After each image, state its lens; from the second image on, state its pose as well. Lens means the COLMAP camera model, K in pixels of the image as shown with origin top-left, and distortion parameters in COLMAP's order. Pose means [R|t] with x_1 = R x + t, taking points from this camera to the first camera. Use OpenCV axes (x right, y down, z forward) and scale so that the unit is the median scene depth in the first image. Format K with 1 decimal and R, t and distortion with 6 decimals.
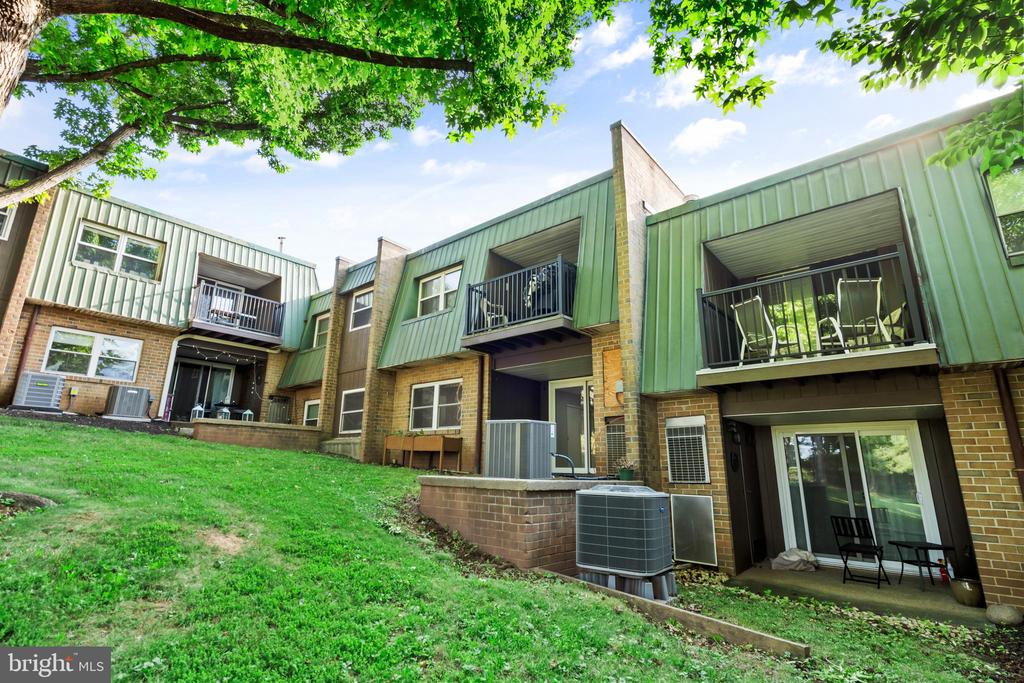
lens RADIAL K [[496.8, 0, 512.0], [0, 496.8, 341.5], [0, 0, 1]] dist [-0.001214, 0.000291]
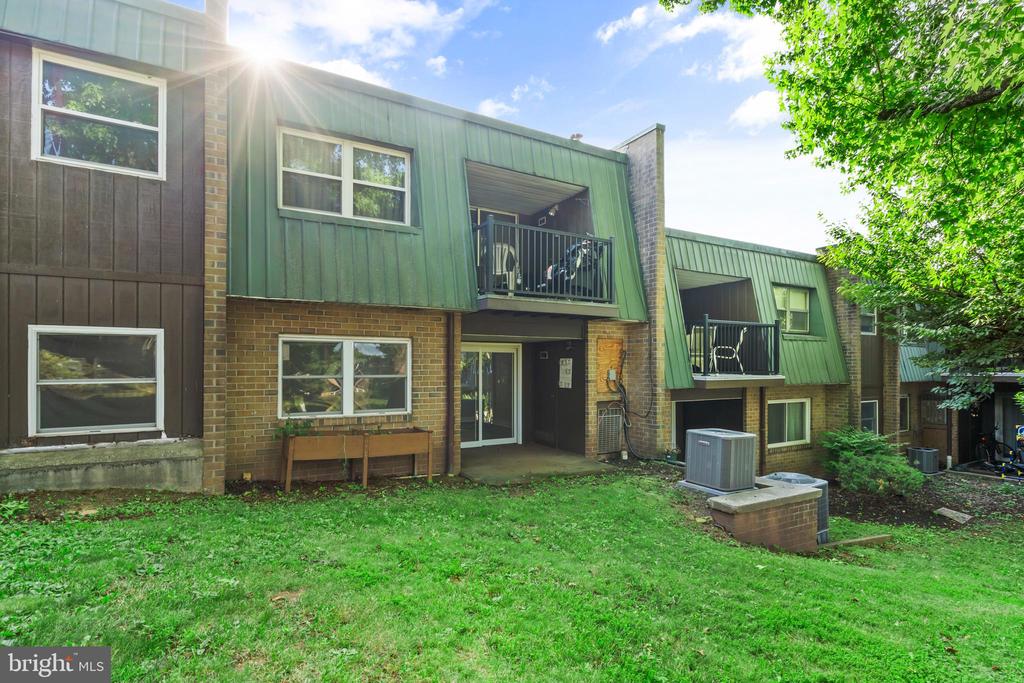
lens RADIAL K [[494.3, 0, 510.5], [0, 494.3, 365.0], [0, 0, 1]] dist [0.000590, 0.000401]
pose [[0.338903, -0.010939, 0.940758, -0.718054], [-0.229759, 0.968694, 0.094034, 0.014761], [-0.912335, -0.248016, 0.325780, 0.687048]]
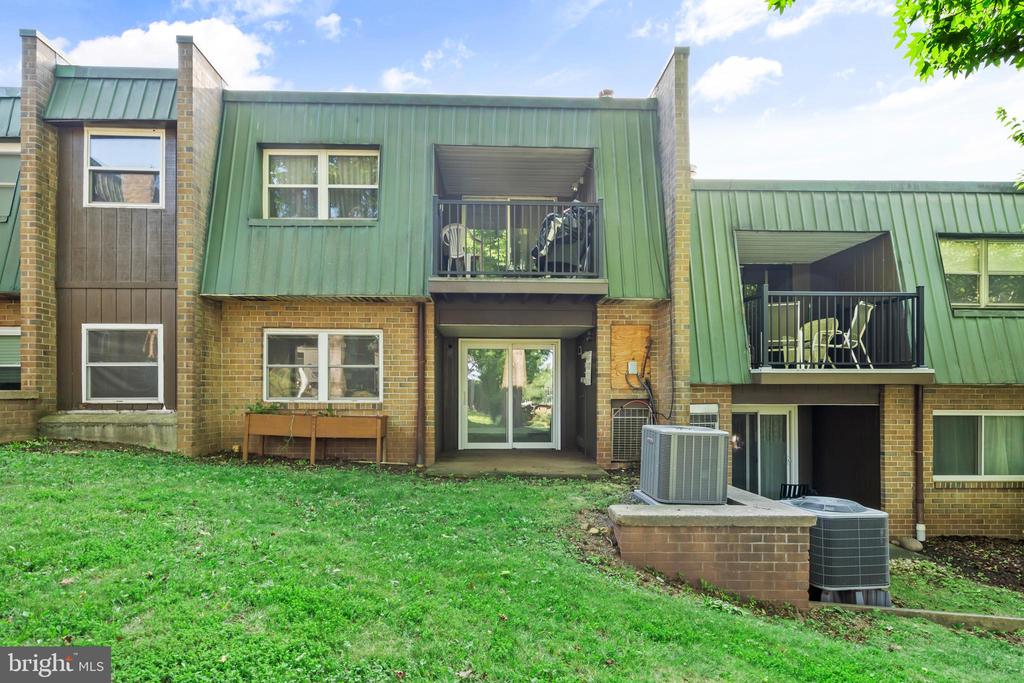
lens RADIAL K [[516.1, 0, 507.2], [0, 516.1, 389.9], [0, 0, 1]] dist [0.003043, -0.000071]
pose [[0.735042, -0.008522, 0.677968, -0.483300], [-0.161024, 0.969119, 0.186761, -0.008519], [-0.658624, -0.246446, 0.710971, 0.373627]]
